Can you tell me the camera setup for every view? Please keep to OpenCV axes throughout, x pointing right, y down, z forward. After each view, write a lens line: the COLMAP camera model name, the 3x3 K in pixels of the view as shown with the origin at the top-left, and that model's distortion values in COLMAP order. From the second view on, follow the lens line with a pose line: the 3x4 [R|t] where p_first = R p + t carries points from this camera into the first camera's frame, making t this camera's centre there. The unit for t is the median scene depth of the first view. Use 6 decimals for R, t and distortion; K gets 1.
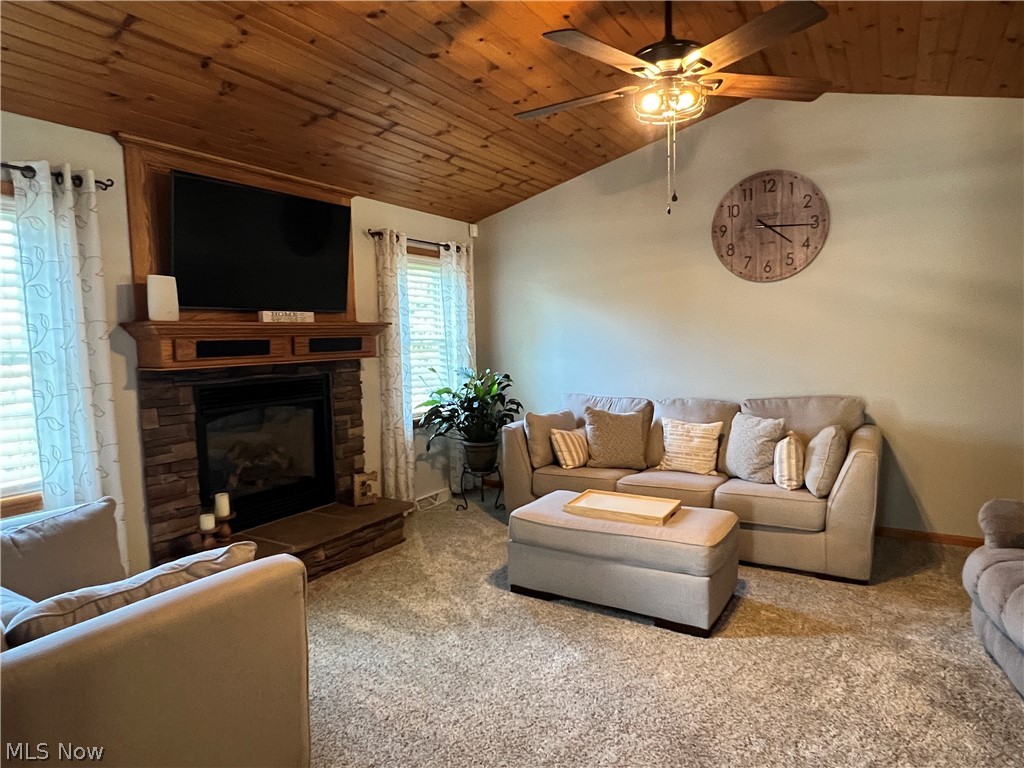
lens RADIAL K [[626.5, 0, 511.9], [0, 626.5, 384.6], [0, 0, 1]] dist [-0.001977, 0.004173]
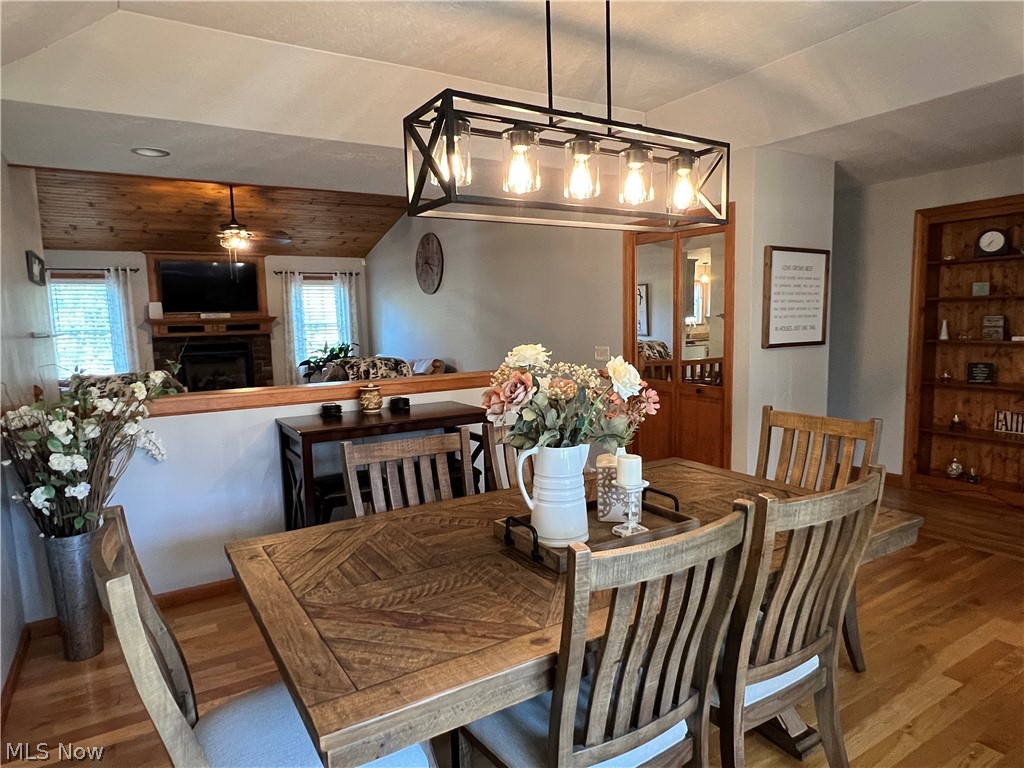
lens RADIAL K [[626.5, 0, 512.8], [0, 626.5, 384.5], [0, 0, 1]] dist [-0.001977, 0.004173]
pose [[0.889949, 0.052216, -0.453060, 1.453444], [-0.033439, 0.998221, 0.049364, -0.002669], [0.454832, -0.028781, 0.890112, -0.500114]]
